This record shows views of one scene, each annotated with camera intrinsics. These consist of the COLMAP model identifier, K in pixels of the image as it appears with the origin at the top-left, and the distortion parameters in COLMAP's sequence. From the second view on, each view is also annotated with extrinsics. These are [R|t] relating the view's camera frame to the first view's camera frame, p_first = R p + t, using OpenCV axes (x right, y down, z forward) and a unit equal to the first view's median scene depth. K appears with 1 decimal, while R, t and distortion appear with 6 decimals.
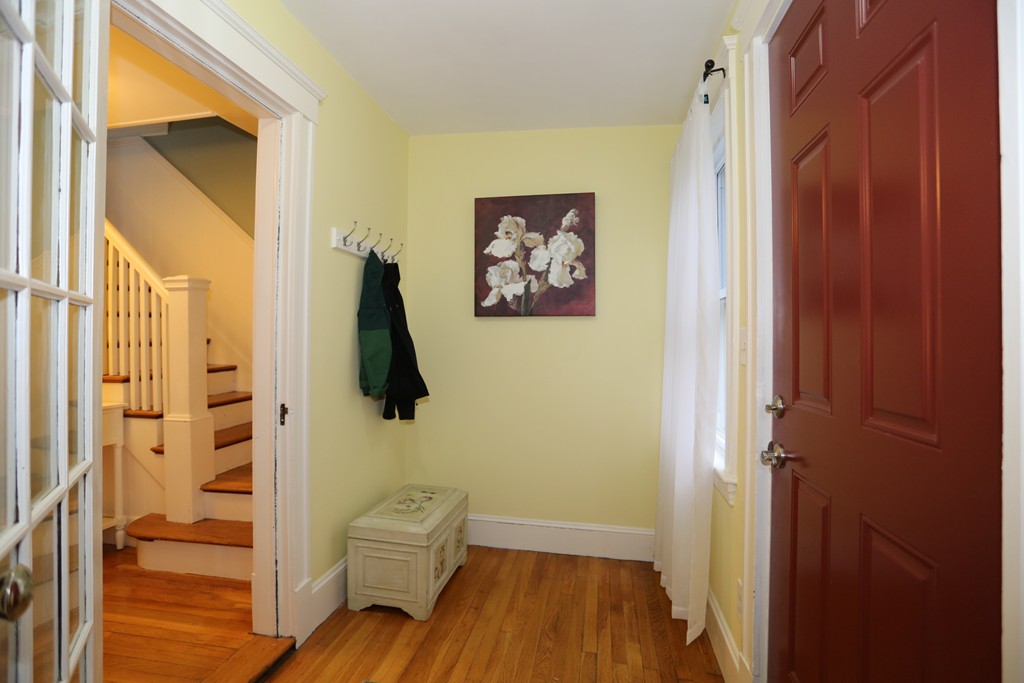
lens RADIAL K [[503.1, 0, 512.4], [0, 503.1, 338.5], [0, 0, 1]] dist [-0.071590, 0.032152]
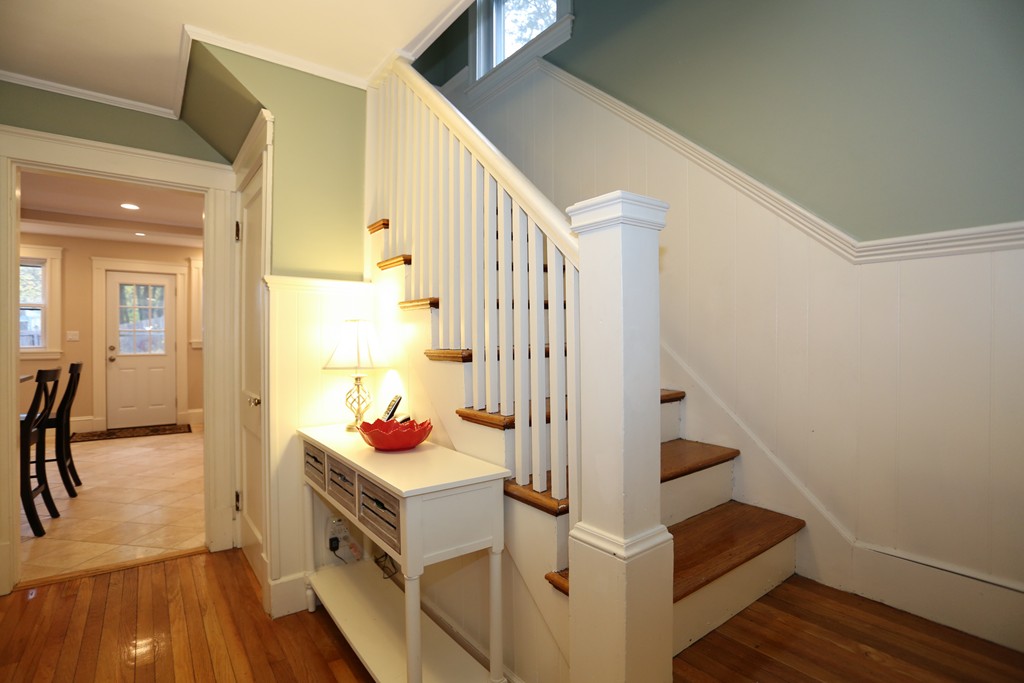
lens RADIAL K [[503.1, 0, 512.4], [0, 503.1, 338.5], [0, 0, 1]] dist [-0.071590, 0.032152]
pose [[0.738511, -0.001734, -0.674239, -0.435078], [0.001307, 0.999998, -0.001140, -0.004581], [0.674240, -0.000039, 0.738512, 0.614458]]
